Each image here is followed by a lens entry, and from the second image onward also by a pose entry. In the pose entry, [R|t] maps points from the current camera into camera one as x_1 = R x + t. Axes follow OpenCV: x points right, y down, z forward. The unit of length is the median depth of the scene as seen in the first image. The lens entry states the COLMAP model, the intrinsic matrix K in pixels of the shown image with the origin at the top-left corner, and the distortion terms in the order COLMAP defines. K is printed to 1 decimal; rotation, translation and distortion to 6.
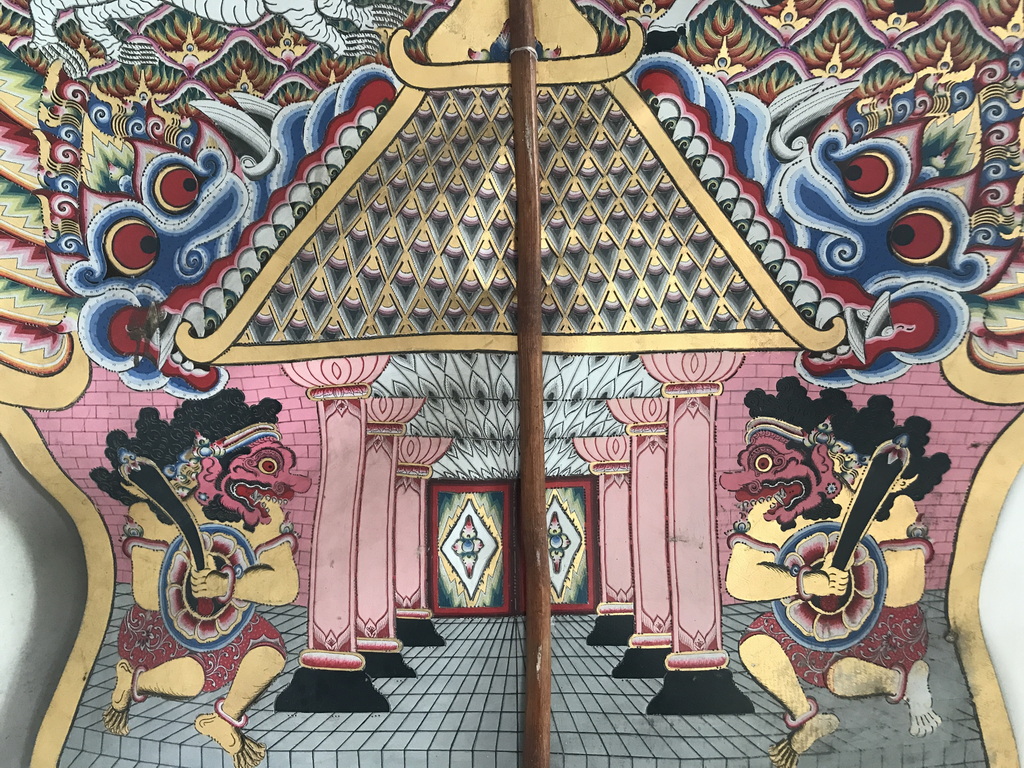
lens RADIAL K [[1181.0, 0, 512.3], [0, 1181.0, 382.8], [0, 0, 1]] dist [0.211656, -0.924522]
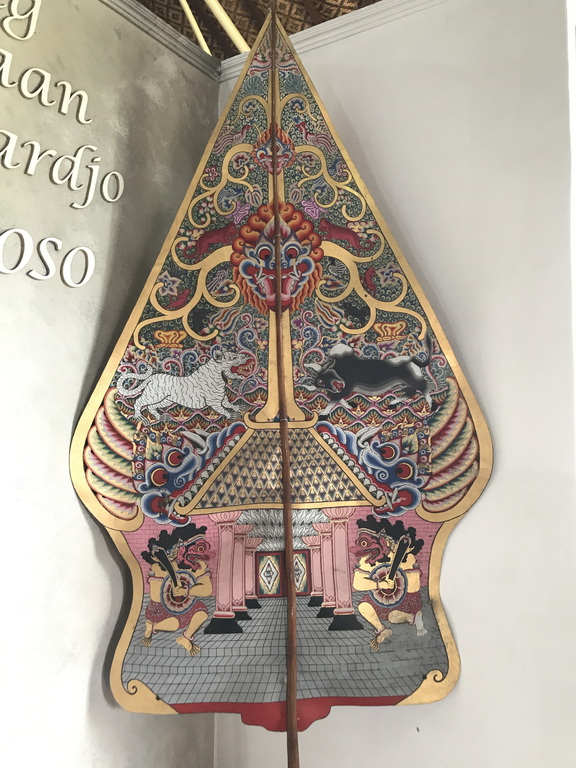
lens RADIAL K [[885.8, 0, 292.5], [0, 885.8, 319.1], [0, 0, 1]] dist [0.211656, -0.924522]
pose [[0.999359, -0.016447, 0.031813, -0.038042], [0.022452, 0.979789, -0.198772, -0.047129], [-0.027901, 0.199359, 0.979529, -1.416921]]
